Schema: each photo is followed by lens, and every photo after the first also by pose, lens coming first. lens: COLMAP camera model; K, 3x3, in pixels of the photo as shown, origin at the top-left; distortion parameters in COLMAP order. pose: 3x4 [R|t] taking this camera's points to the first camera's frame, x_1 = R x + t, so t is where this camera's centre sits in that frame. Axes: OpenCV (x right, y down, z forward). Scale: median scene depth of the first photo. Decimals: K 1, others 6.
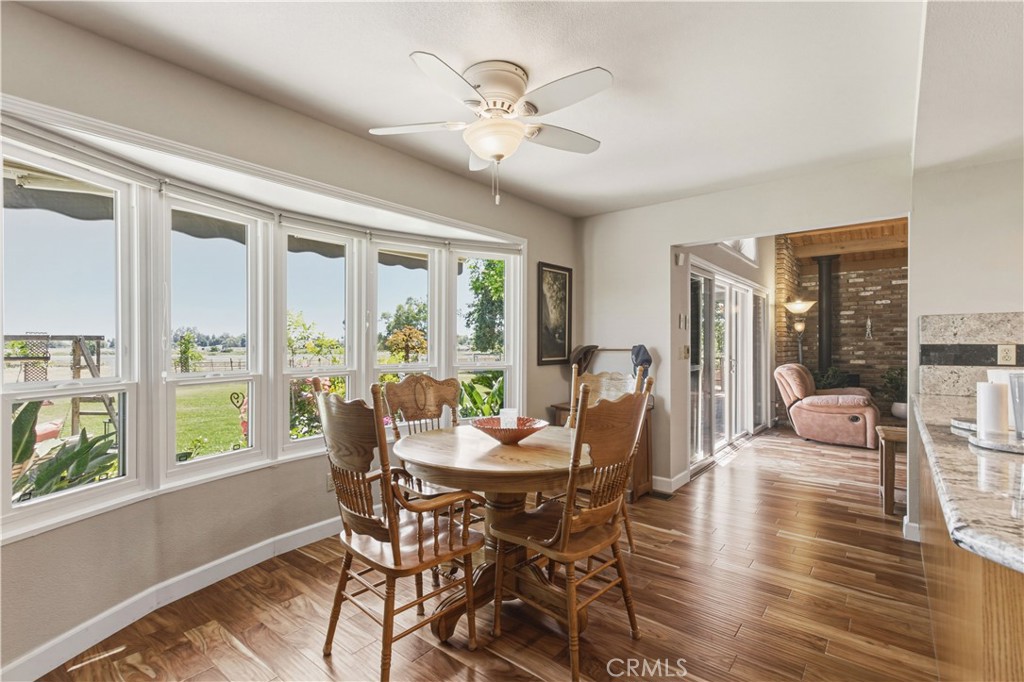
lens RADIAL K [[488.8, 0, 510.2], [0, 488.8, 343.9], [0, 0, 1]] dist [-0.002136, -0.000253]
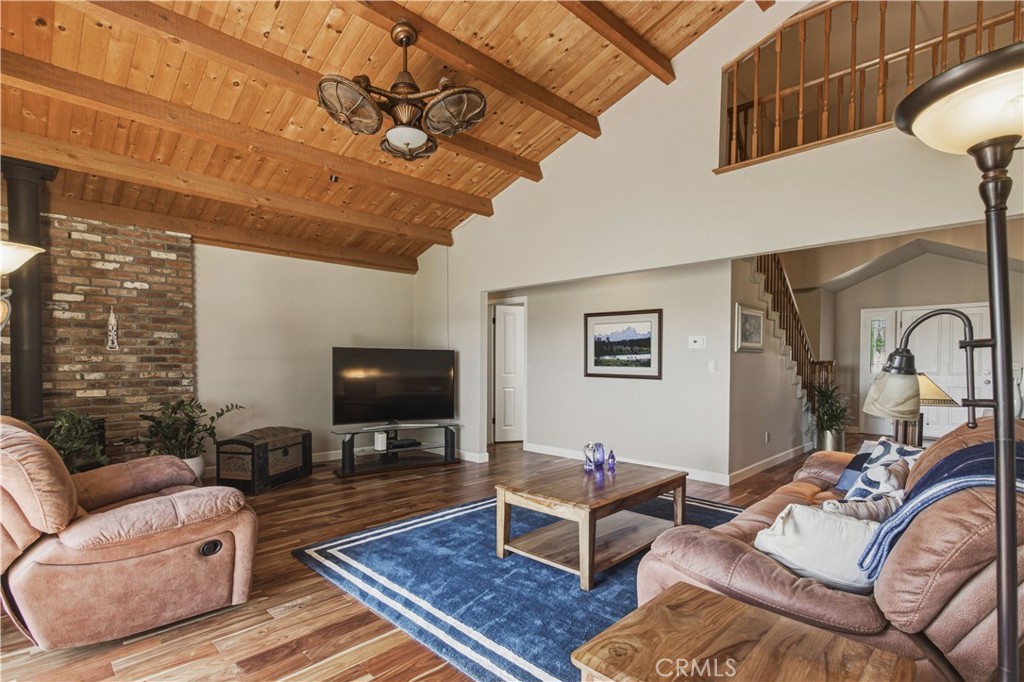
lens RADIAL K [[507.5, 0, 499.1], [0, 507.5, 372.4], [0, 0, 1]] dist [0.001057, -0.000600]
pose [[0.133205, -0.020361, 0.990879, 0.233762], [-0.002890, 0.999777, 0.020932, 0.001534], [-0.991084, -0.005652, 0.133117, 0.502455]]
